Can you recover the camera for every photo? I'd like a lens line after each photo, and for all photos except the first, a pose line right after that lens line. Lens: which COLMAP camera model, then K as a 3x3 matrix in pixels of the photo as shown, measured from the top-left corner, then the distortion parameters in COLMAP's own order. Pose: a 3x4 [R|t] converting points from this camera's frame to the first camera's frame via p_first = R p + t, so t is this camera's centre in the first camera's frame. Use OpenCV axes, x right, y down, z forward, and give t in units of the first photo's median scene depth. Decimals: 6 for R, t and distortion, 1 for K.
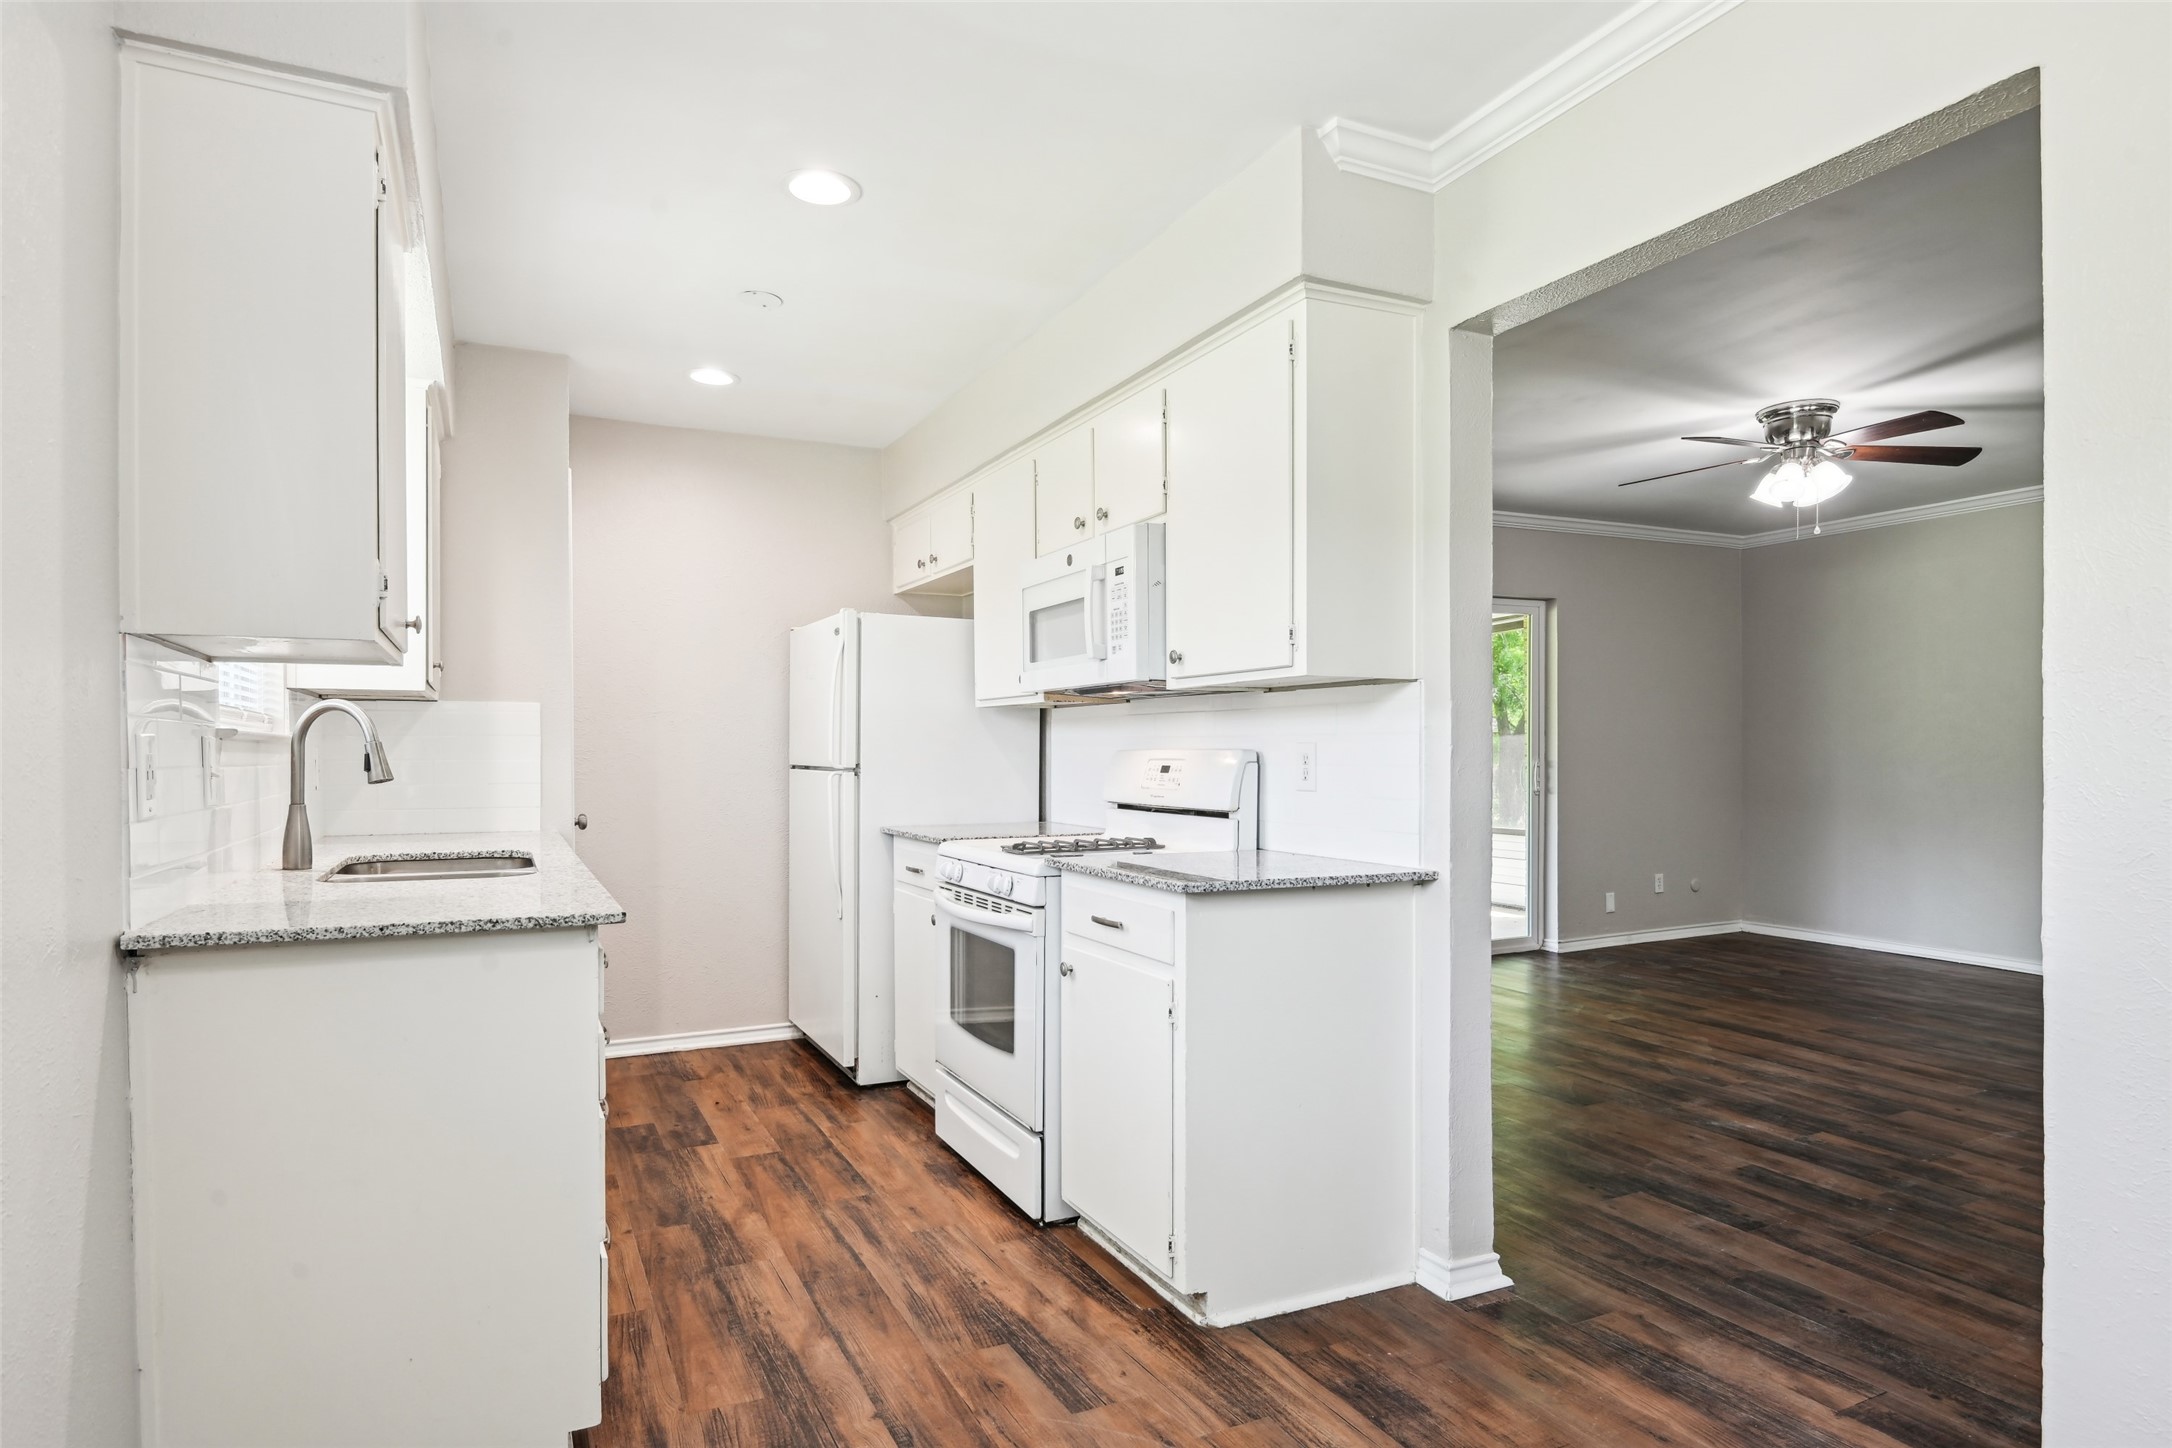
lens RADIAL K [[1174.2, 0, 1090.5], [0, 1174.2, 757.8], [0, 0, 1]] dist [-0.005011, -0.000481]
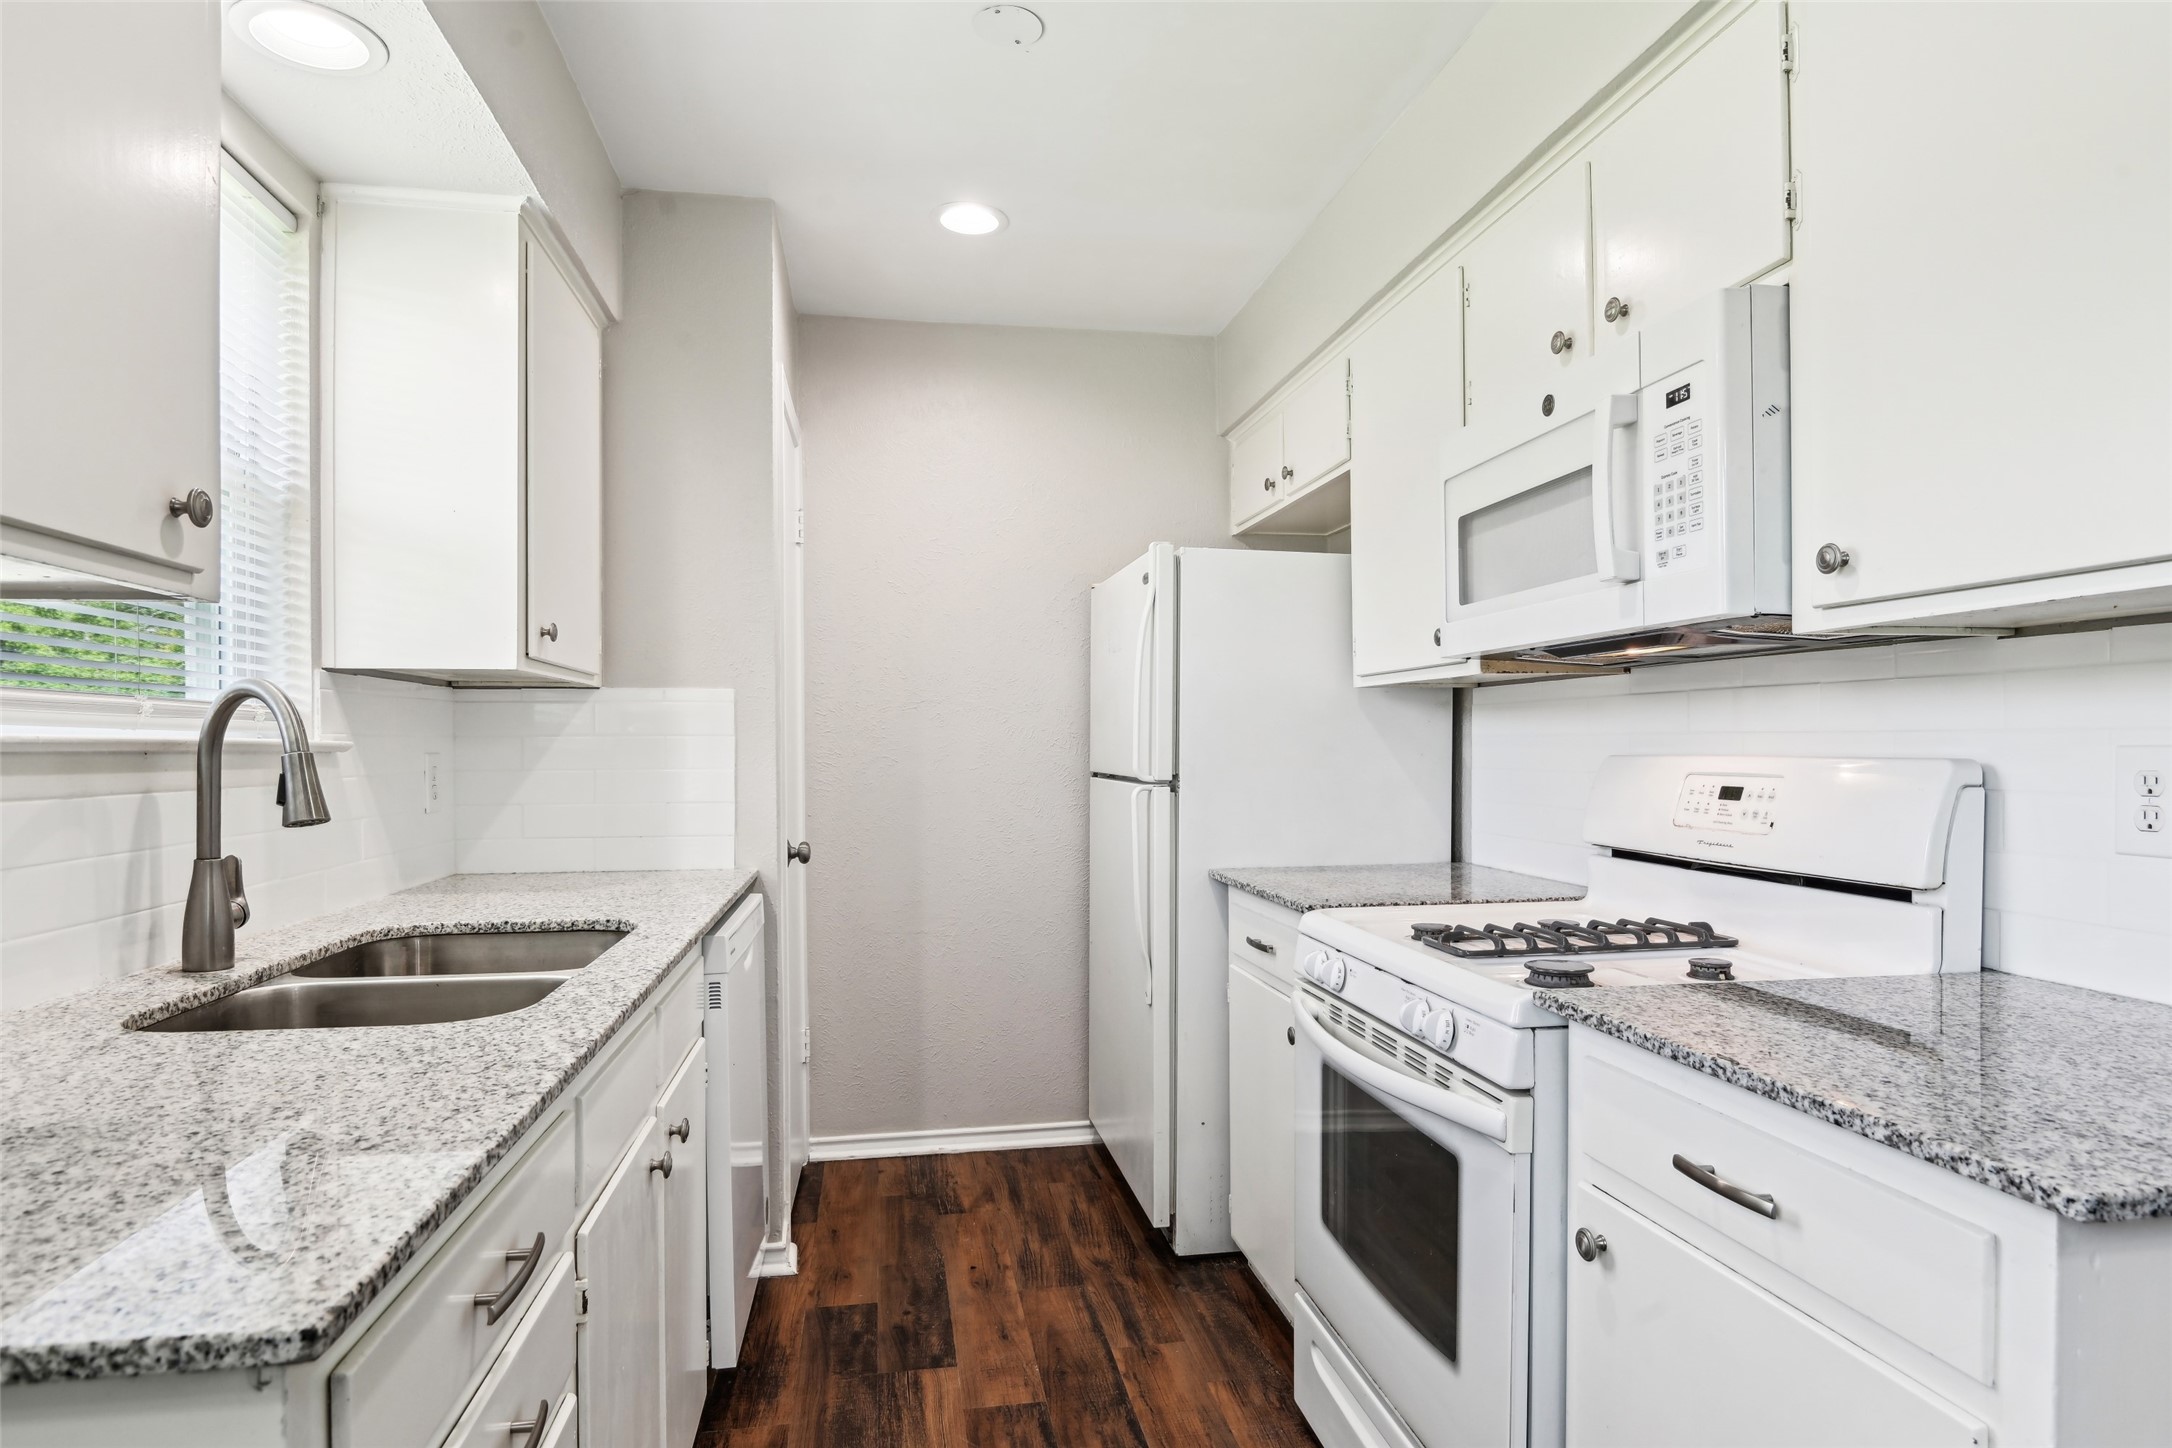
lens RADIAL K [[1174.2, 0, 1090.5], [0, 1174.2, 757.8], [0, 0, 1]] dist [-0.005011, -0.000481]
pose [[0.957459, 0.001059, -0.288568, -0.057313], [0.000835, 0.999979, 0.006439, -0.009600], [0.288568, -0.006406, 0.957438, 0.383785]]
